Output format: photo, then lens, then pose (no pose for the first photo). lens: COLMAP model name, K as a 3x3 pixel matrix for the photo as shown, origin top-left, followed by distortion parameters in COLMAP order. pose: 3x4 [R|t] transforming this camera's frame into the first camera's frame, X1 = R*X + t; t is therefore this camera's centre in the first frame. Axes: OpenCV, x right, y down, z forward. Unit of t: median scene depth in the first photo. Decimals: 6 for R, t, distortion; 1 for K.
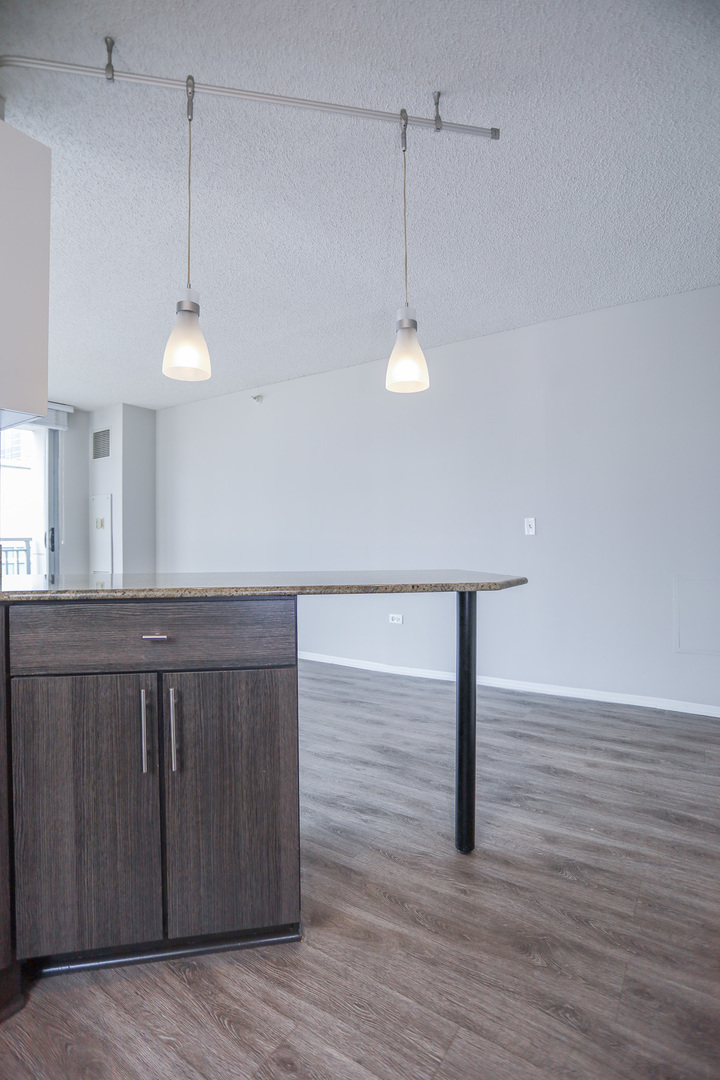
lens RADIAL K [[558.6, 0, 360.3], [0, 558.6, 546.0], [0, 0, 1]] dist [0.001197, 0.000513]
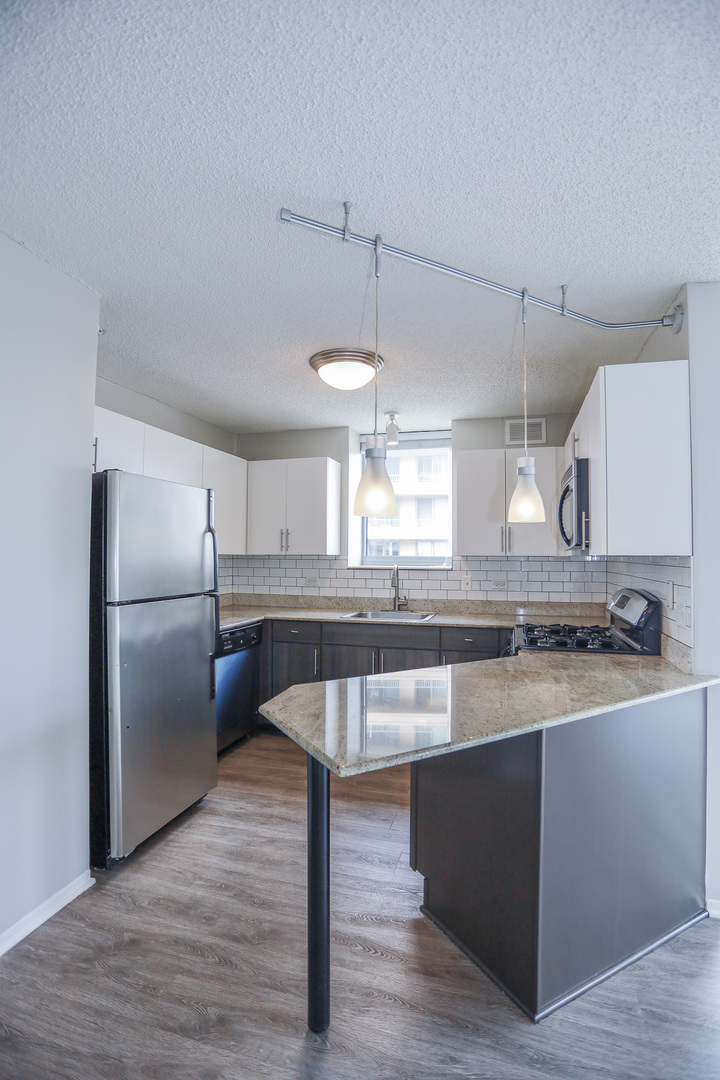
lens RADIAL K [[558.6, 0, 357.2], [0, 558.6, 544.6], [0, 0, 1]] dist [0.001197, 0.000513]
pose [[-0.958558, -0.007710, -0.284792, 0.474858], [-0.001057, 0.999723, -0.023508, -0.236454], [0.284894, -0.022233, -0.958301, 2.310875]]
